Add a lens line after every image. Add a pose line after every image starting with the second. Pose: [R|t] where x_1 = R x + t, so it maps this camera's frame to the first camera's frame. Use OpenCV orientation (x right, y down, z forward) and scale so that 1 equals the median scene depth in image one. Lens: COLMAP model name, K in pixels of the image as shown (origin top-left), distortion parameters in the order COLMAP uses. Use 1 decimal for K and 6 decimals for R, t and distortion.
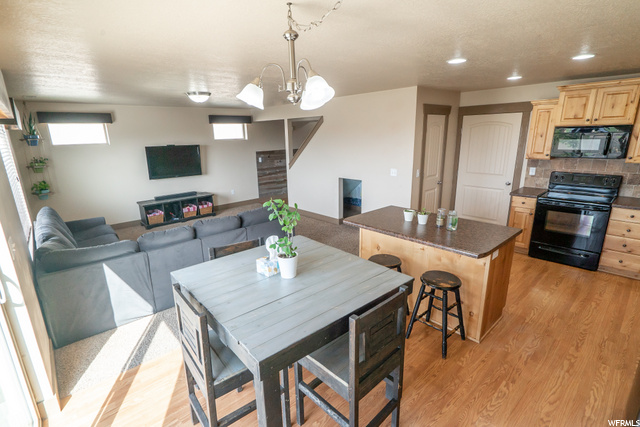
lens RADIAL K [[306.2, 0, 314.4], [0, 306.2, 219.3], [0, 0, 1]] dist [0.001252, 0.000795]
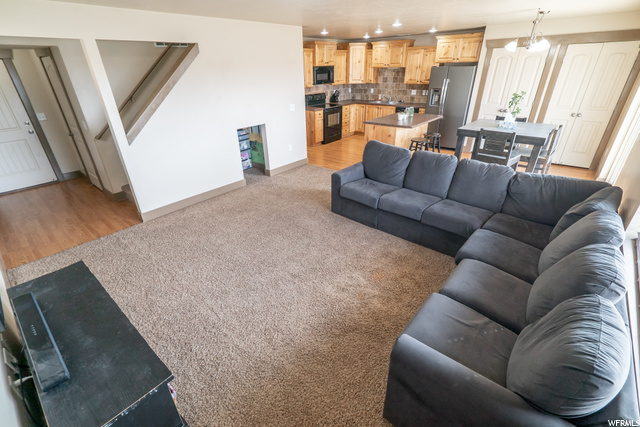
lens RADIAL K [[286.5, 0, 317.3], [0, 286.5, 212.9], [0, 0, 1]] dist [-0.001551, -0.000177]
pose [[-0.131837, -0.423647, 0.896182, -0.674444], [0.290818, 0.847760, 0.443539, -0.209324], [-0.947652, 0.319101, 0.011438, 0.819068]]
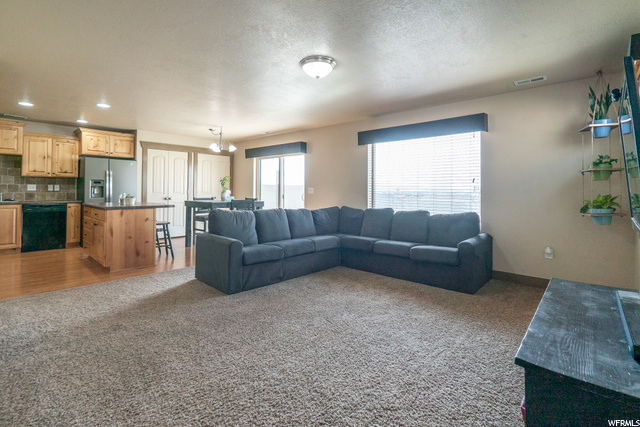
lens RADIAL K [[302.8, 0, 300.3], [0, 302.8, 186.5], [0, 0, 1]] dist [-0.001675, 0.000140]
pose [[-0.998064, 0.012376, -0.060951, -0.216899], [-0.003568, 0.966995, 0.254772, -0.234243], [0.062092, 0.254496, -0.965078, 1.245948]]
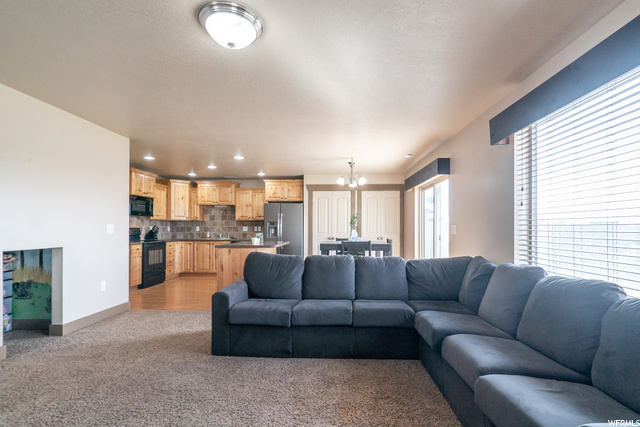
lens RADIAL K [[292.6, 0, 327.2], [0, 292.6, 227.8], [0, 0, 1]] dist [-0.001829, -0.000405]
pose [[-0.731553, 0.024306, 0.681351, -0.528563], [0.198455, 0.963682, 0.178699, -0.143419], [-0.652262, 0.265945, -0.709808, 0.934376]]
